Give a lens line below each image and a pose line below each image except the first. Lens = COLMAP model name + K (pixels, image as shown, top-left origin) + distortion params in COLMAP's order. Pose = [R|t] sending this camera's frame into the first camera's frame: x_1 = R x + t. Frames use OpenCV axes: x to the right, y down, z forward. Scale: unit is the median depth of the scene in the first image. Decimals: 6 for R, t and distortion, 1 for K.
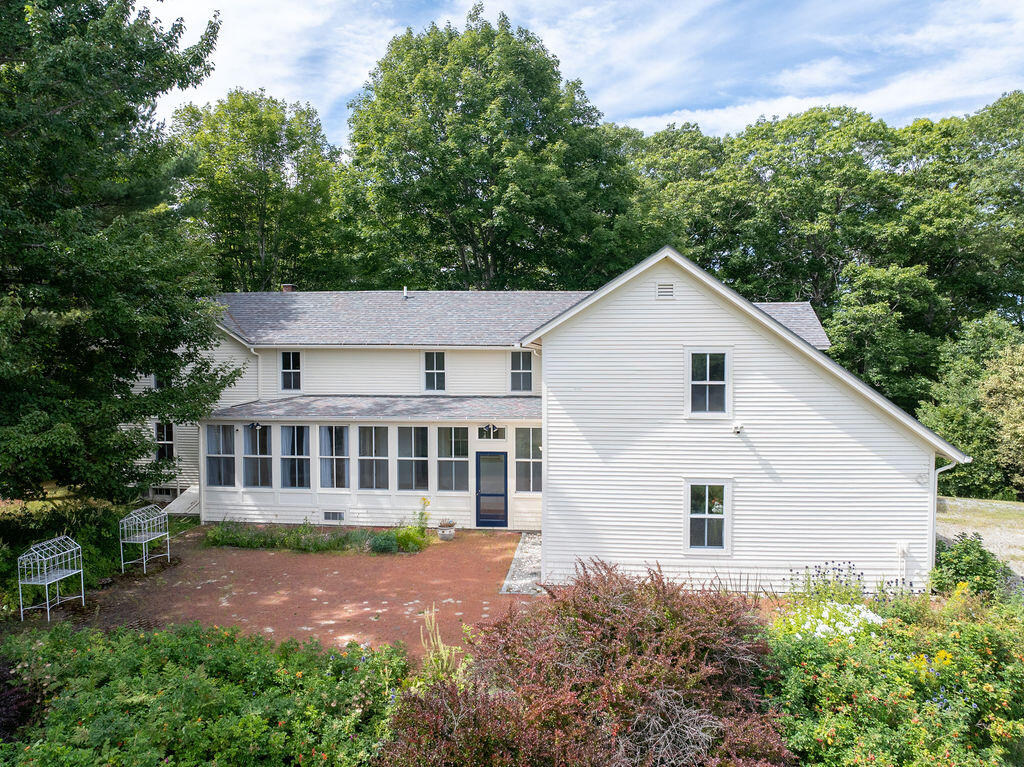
lens RADIAL K [[750.6, 0, 512.0], [0, 750.6, 383.5], [0, 0, 1]] dist [-0.031615, -0.000829]
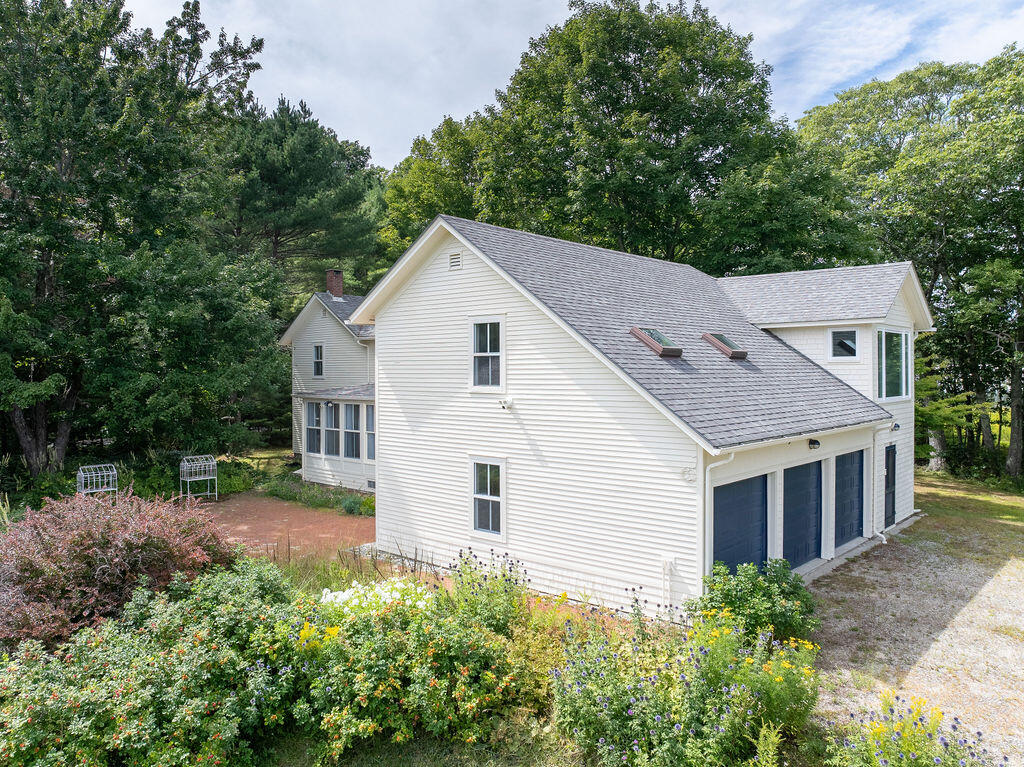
lens RADIAL K [[761.0, 0, 498.2], [0, 761.0, 372.4], [0, 0, 1]] dist [-0.041328, -0.000308]
pose [[0.813642, 0.002505, -0.581361, 0.794071], [-0.021913, 0.999412, -0.026361, 0.044562], [0.580953, 0.034187, 0.813219, 0.225688]]
